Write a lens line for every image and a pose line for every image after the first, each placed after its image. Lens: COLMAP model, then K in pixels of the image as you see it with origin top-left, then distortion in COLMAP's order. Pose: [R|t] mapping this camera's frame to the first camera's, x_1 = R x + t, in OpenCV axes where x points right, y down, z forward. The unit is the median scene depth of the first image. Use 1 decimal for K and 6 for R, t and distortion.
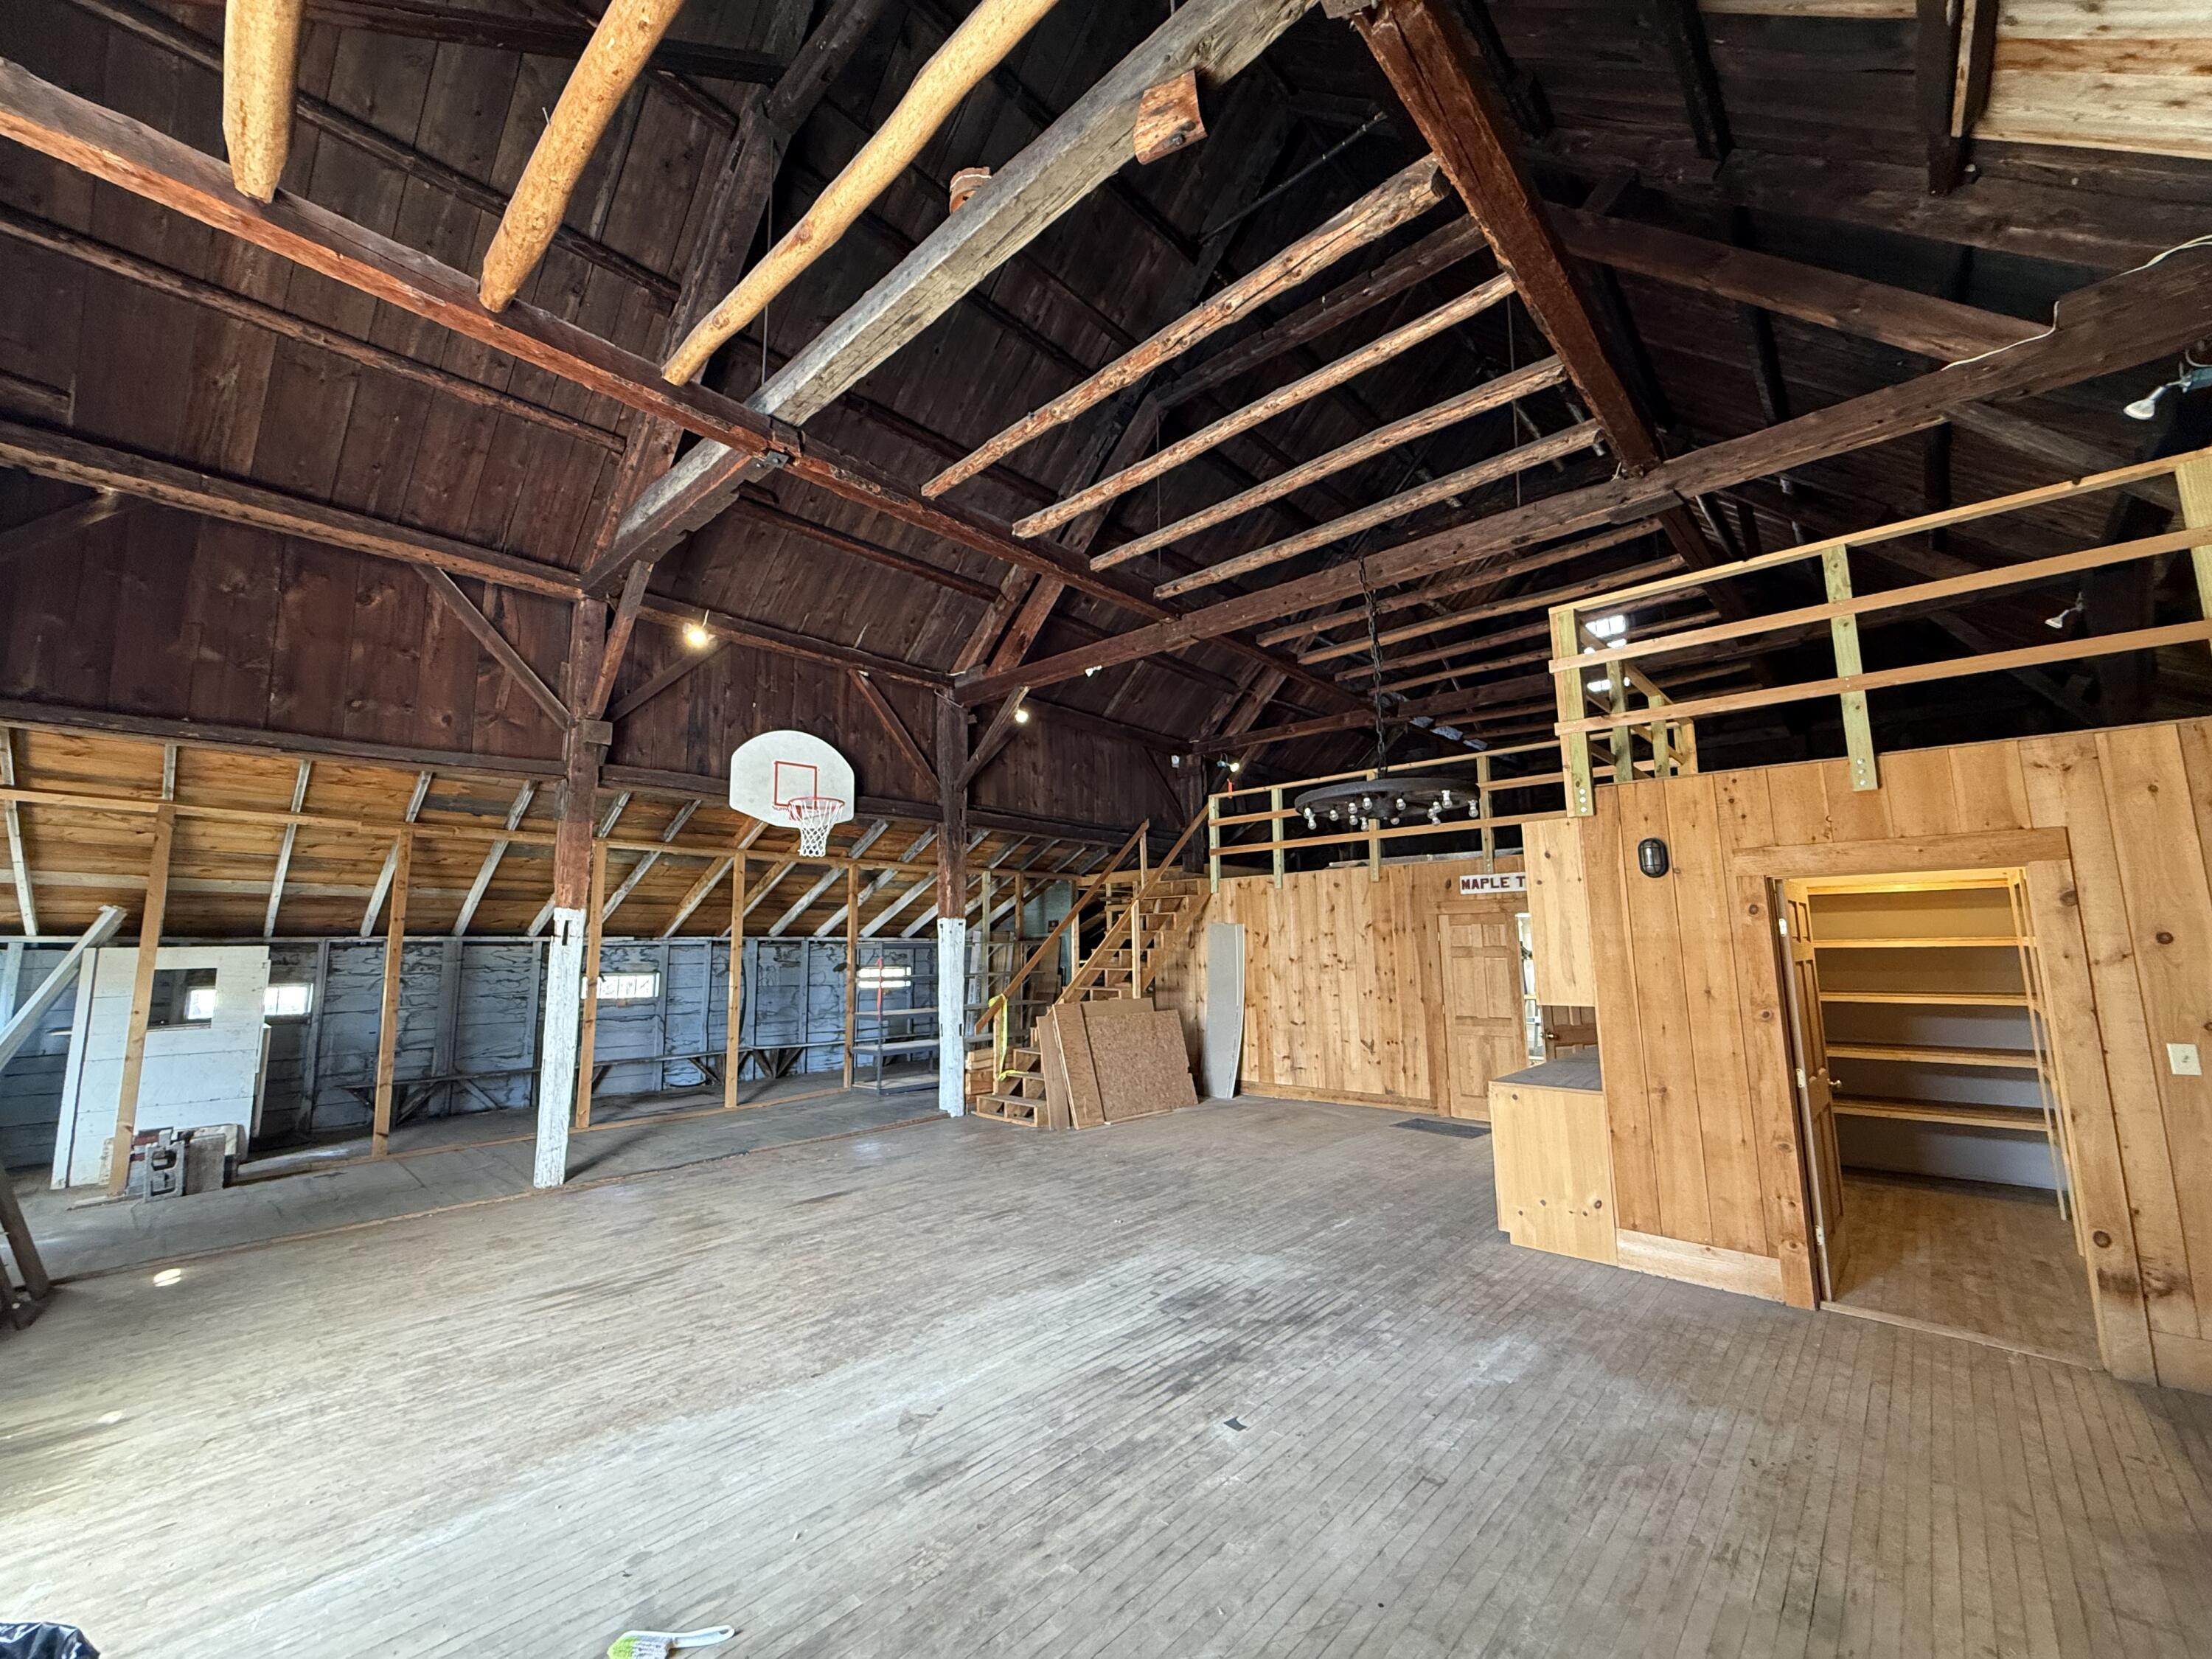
lens RADIAL K [[880.9, 0, 1098.7], [0, 880.9, 831.7], [0, 0, 1]] dist [0.002392, -0.000485]
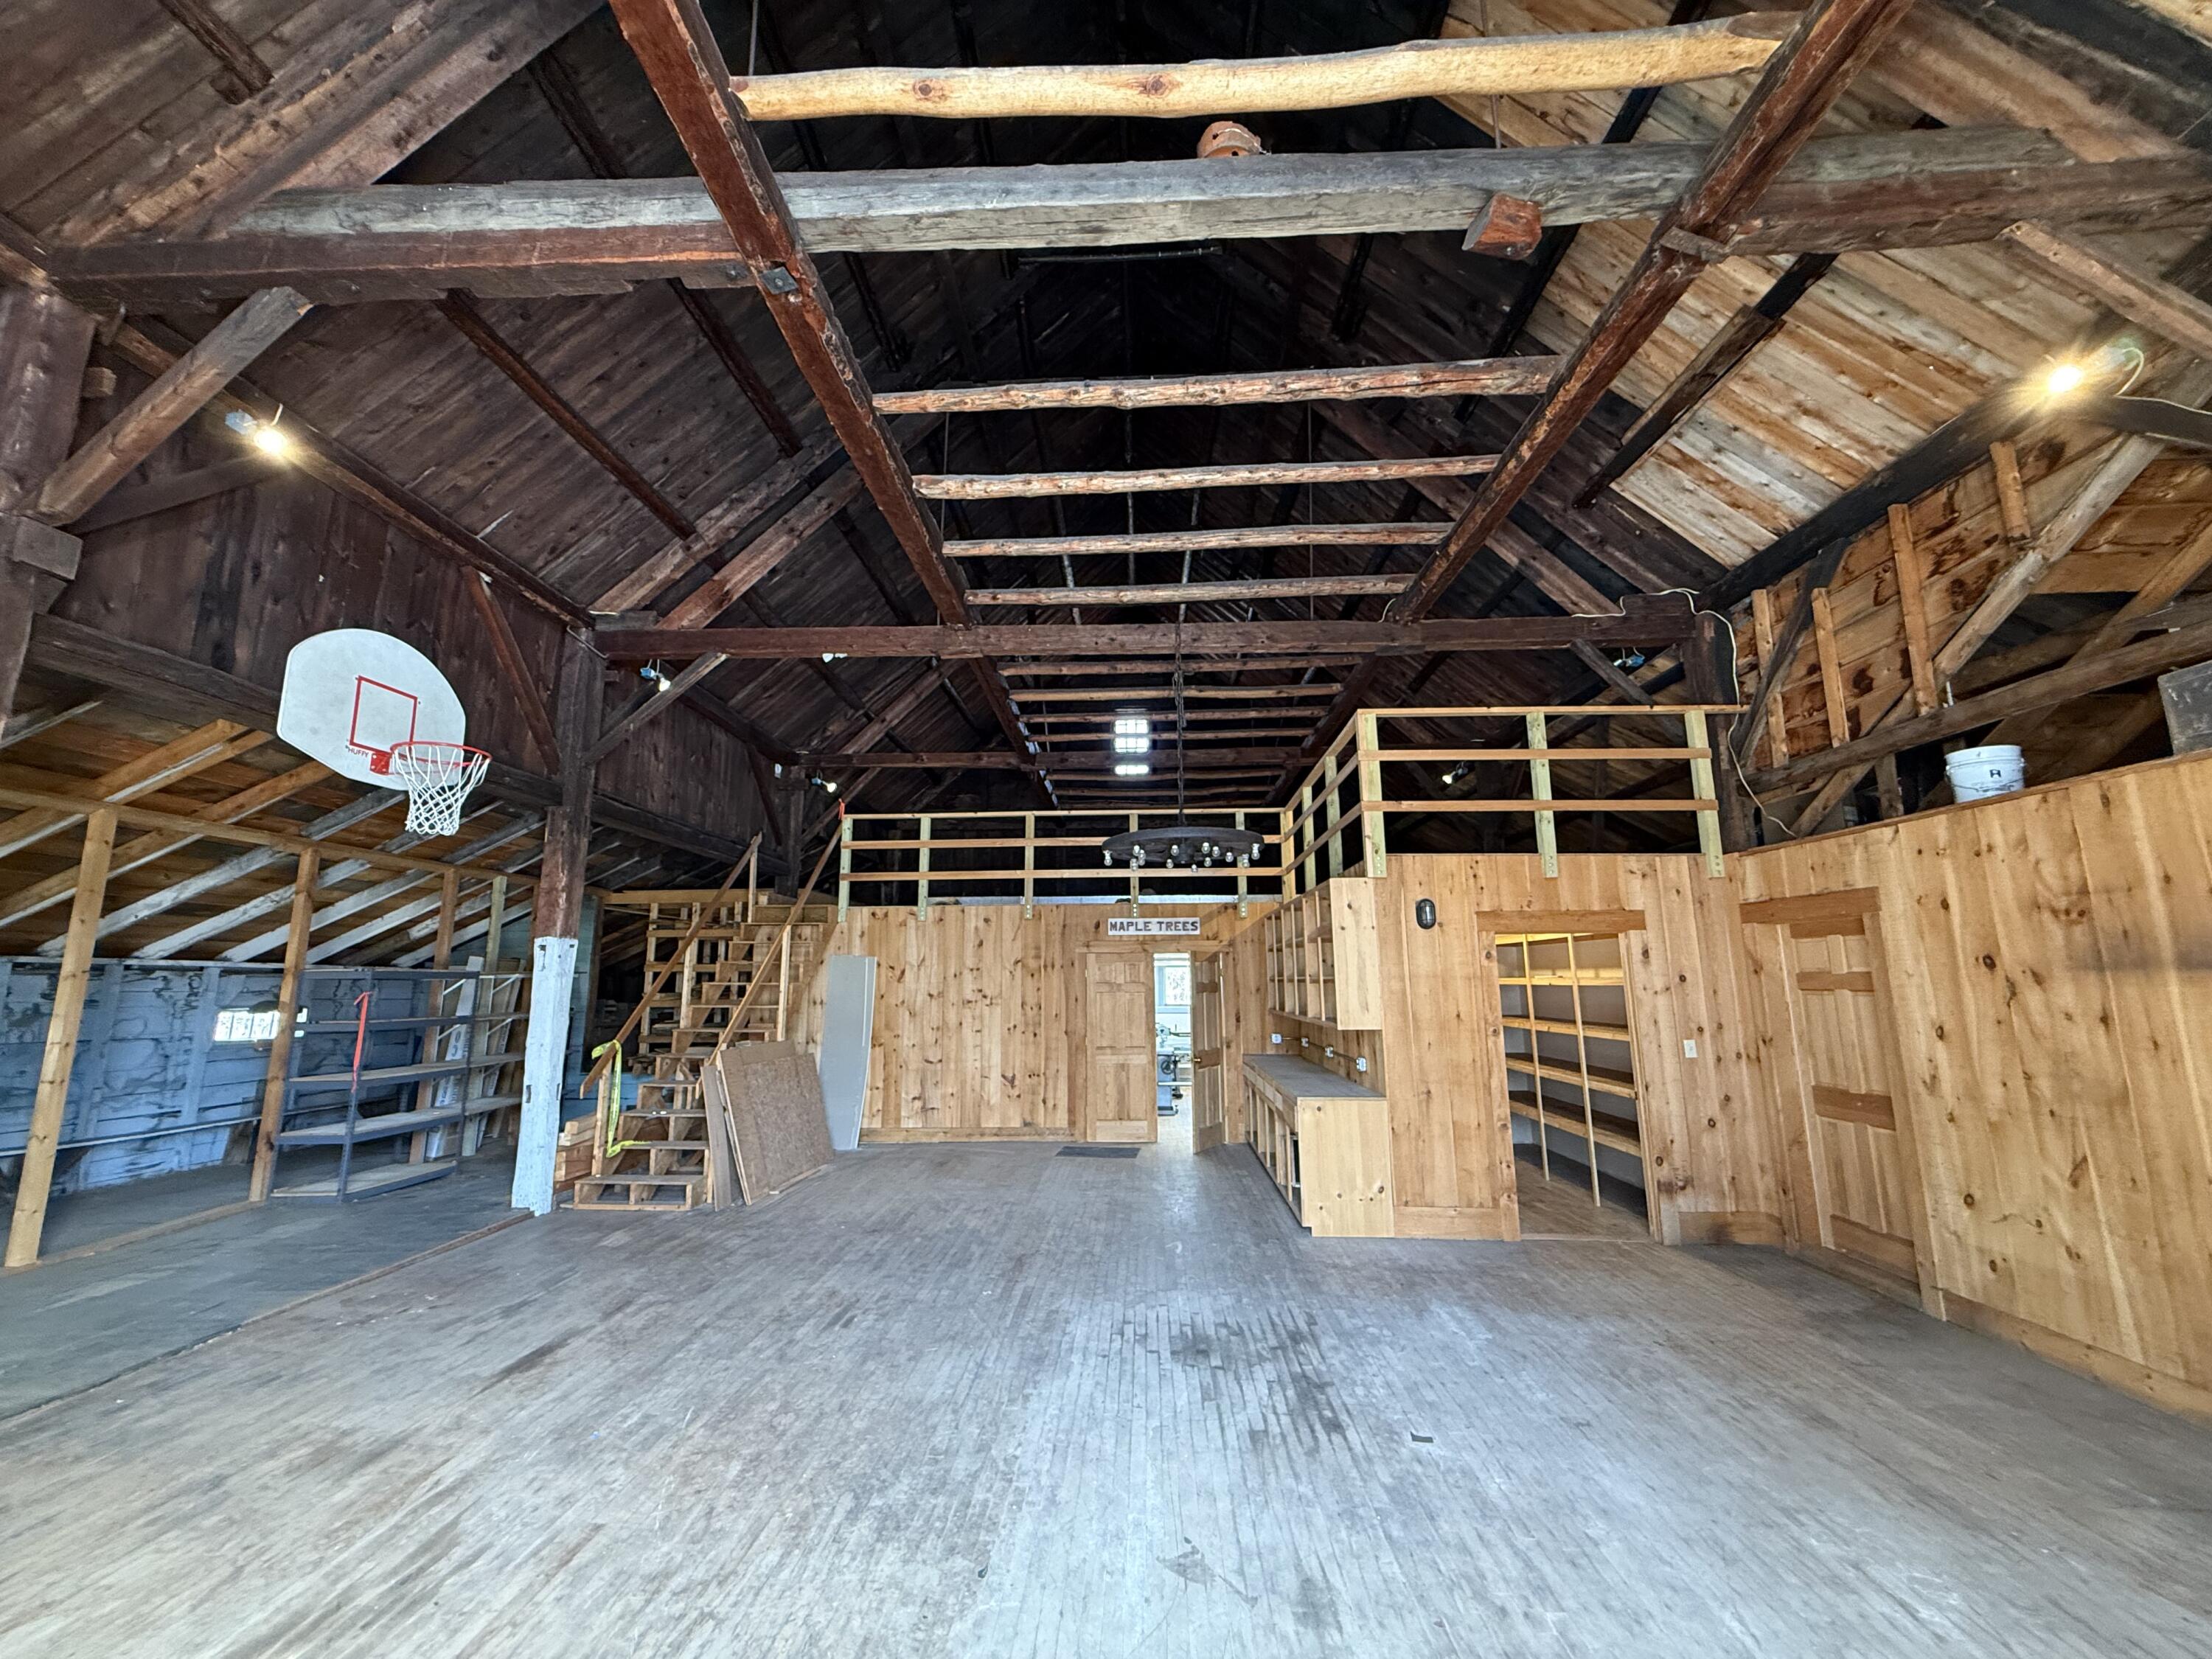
lens RADIAL K [[880.9, 0, 1101.6], [0, 880.9, 831.1], [0, 0, 1]] dist [0.002392, -0.000485]
pose [[0.762873, 0.118816, 0.635538, -0.548544], [-0.090319, 0.992915, -0.077213, 0.048513], [-0.640209, 0.001502, 0.768199, 0.277864]]
